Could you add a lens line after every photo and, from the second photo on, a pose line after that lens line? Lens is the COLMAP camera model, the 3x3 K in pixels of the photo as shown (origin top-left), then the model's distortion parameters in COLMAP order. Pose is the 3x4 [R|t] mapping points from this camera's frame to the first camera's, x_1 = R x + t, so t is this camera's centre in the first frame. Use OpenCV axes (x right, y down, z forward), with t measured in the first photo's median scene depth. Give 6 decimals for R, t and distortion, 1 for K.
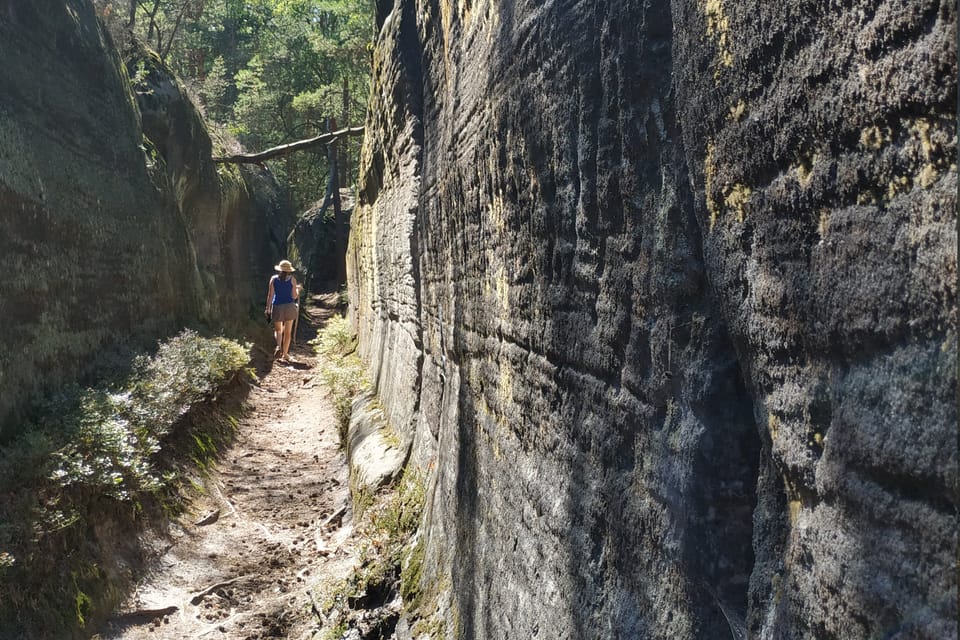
lens RADIAL K [[774.5, 0, 479.1], [0, 774.5, 318.2], [0, 0, 1]] dist [0.070548, -0.003085]
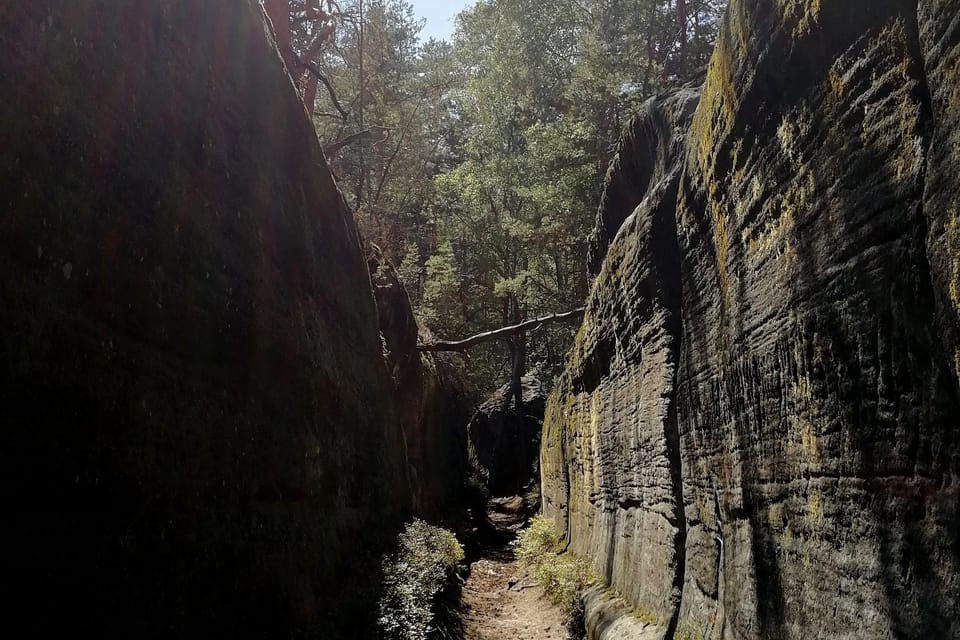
lens RADIAL K [[1240.0, 0, 480.0], [0, 1240.0, 320.7], [0, 0, 1]] dist [0.017092, 0.000000]
pose [[0.997464, -0.002751, -0.071117, -0.261827], [-0.012606, 0.976625, -0.214582, 0.155498], [0.070045, 0.214934, 0.974113, -0.833534]]
